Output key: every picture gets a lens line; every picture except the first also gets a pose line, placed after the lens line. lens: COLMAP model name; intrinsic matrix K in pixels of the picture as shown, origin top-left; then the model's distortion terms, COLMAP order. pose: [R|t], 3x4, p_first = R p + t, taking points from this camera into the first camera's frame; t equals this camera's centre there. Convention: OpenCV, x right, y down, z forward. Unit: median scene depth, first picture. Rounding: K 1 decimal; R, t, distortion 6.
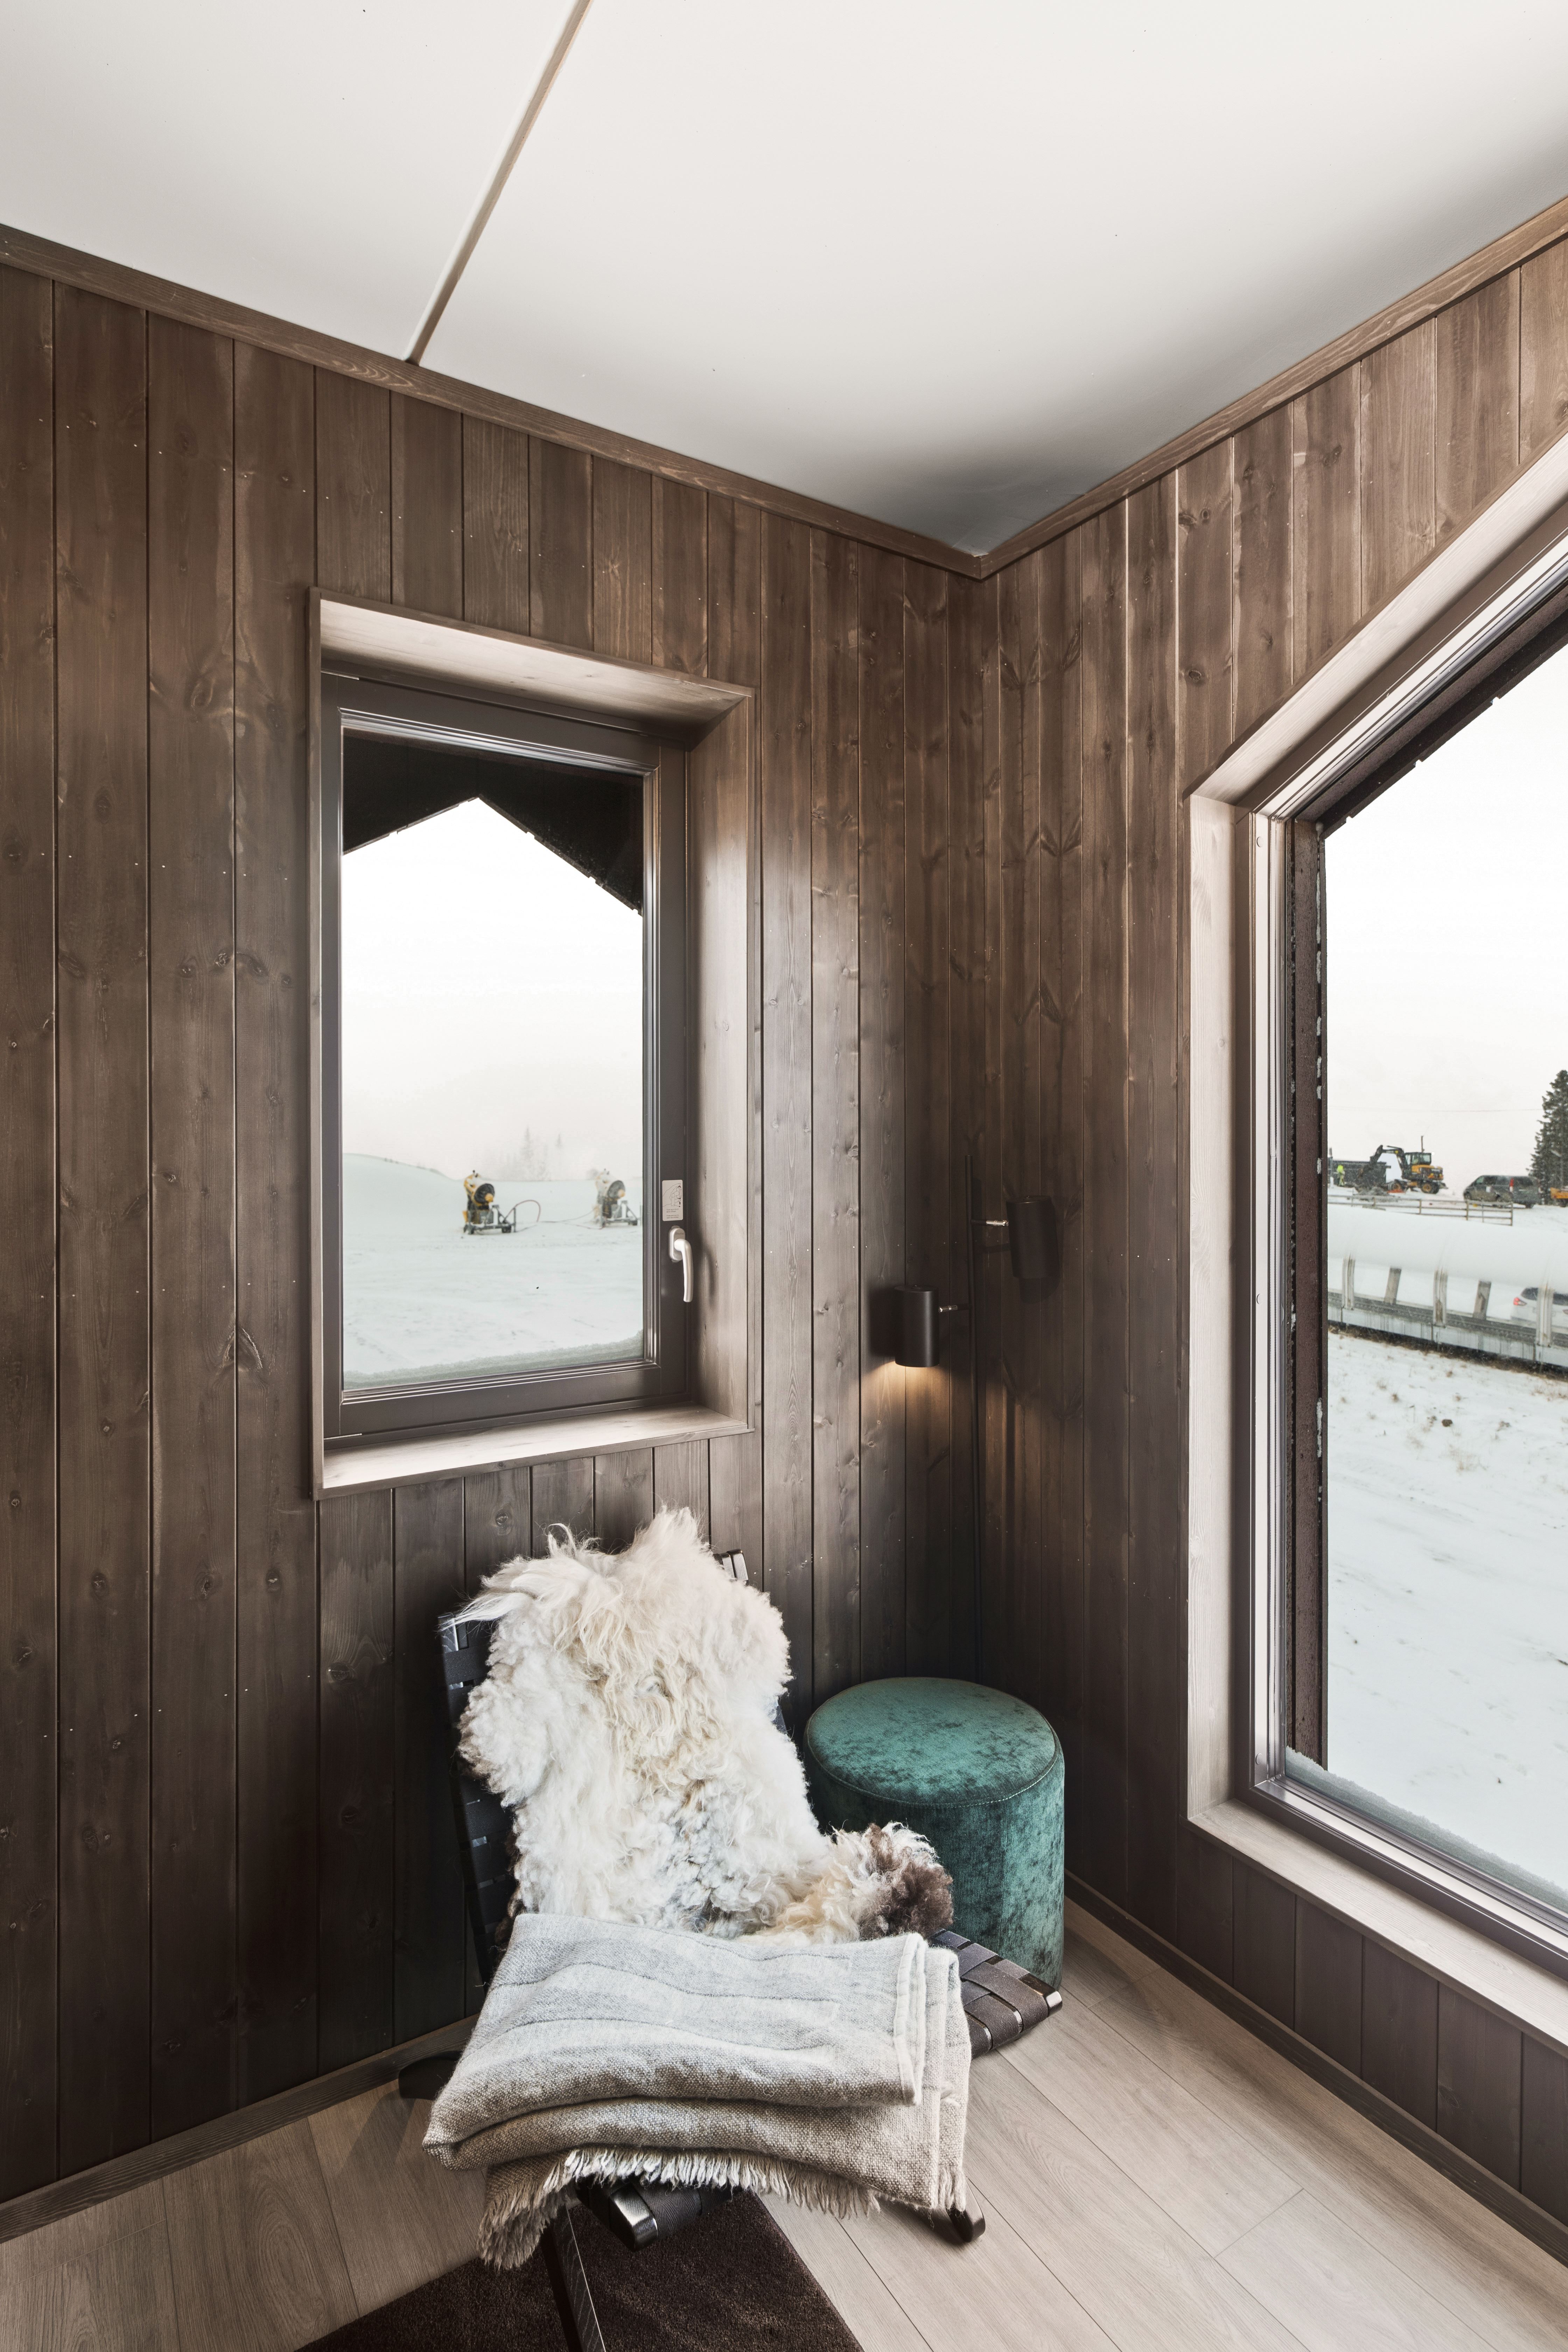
lens RADIAL K [[1160.6, 0, 777.2], [0, 1160.6, 1167.2], [0, 0, 1]] dist [-0.004727, -0.001101]
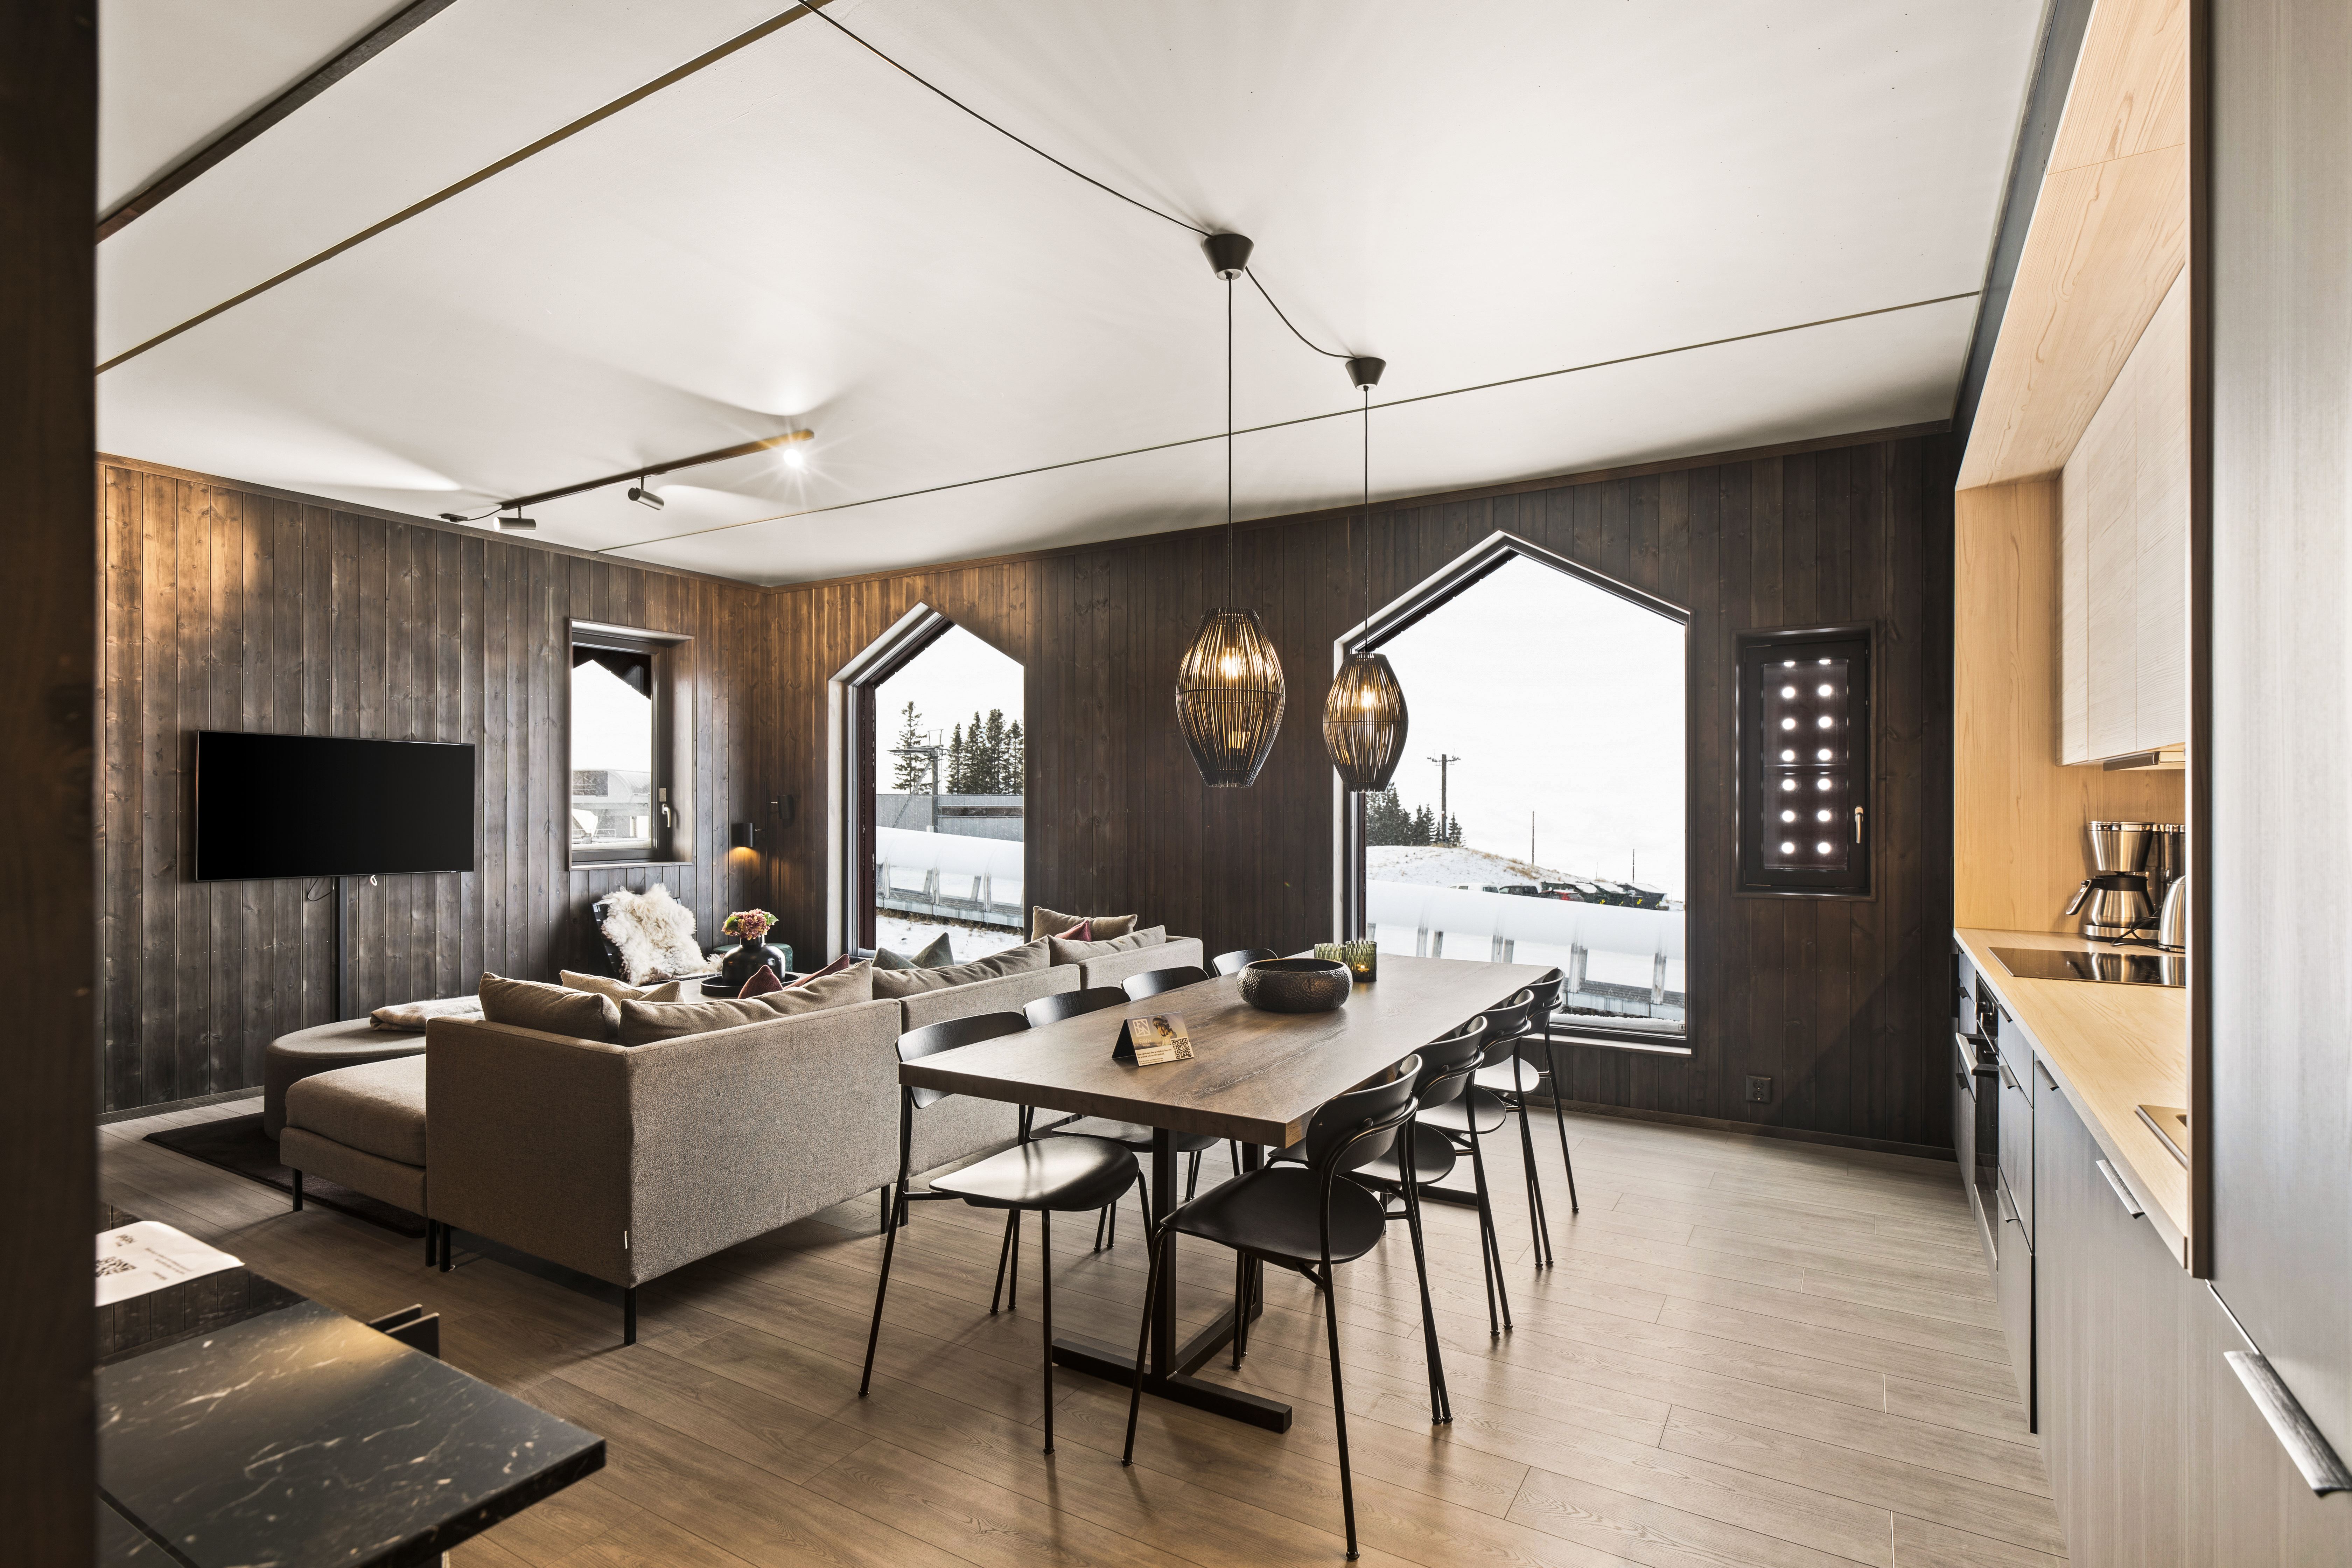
lens RADIAL K [[1160.6, 0, 1184.9], [0, 1160.6, 801.5], [0, 0, 1]] dist [-0.004727, -0.001101]
pose [[0.891710, 0.006270, 0.452563, -0.249894], [0.008070, 0.999525, -0.029748, 0.150840], [-0.452535, 0.030179, 0.891236, -2.376295]]
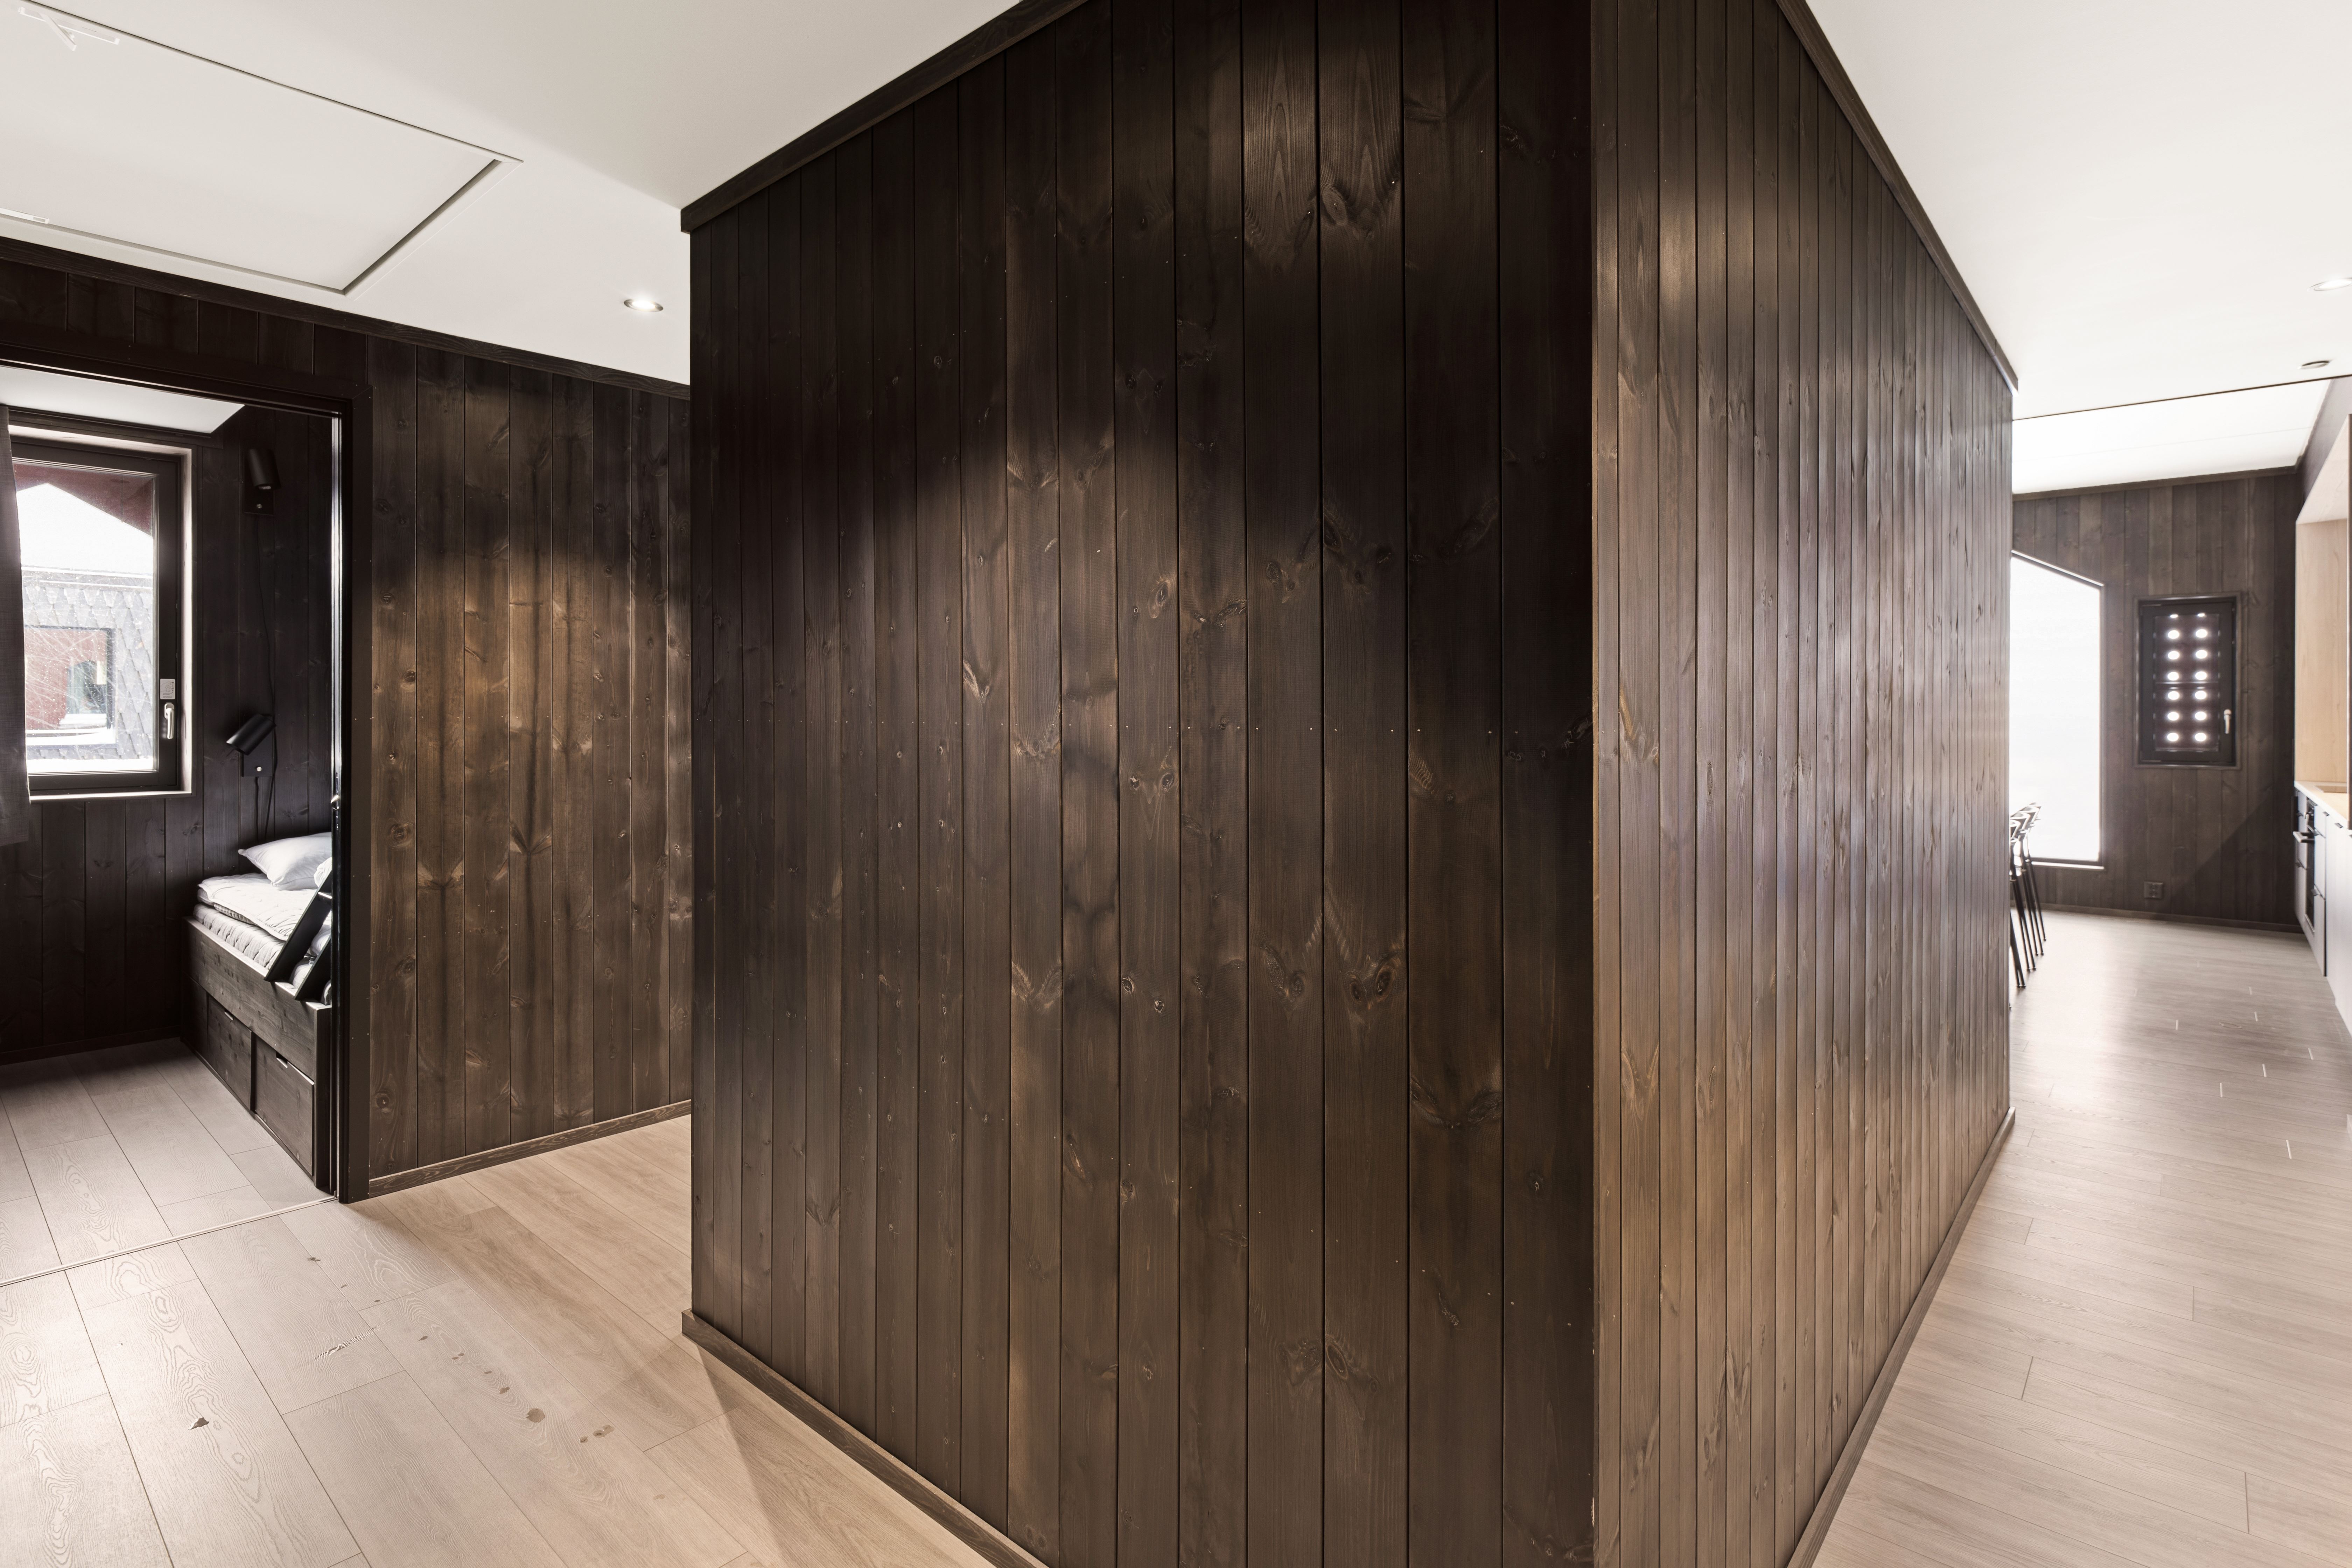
lens RADIAL K [[1160.6, 0, 1200.3], [0, 1160.6, 707.6], [0, 0, 1]] dist [-0.004727, -0.001101]
pose [[0.959518, 0.006267, 0.281579, -1.693921], [0.002074, 0.999568, -0.029313, 0.185651], [-0.281641, 0.028710, 0.959090, -3.238828]]
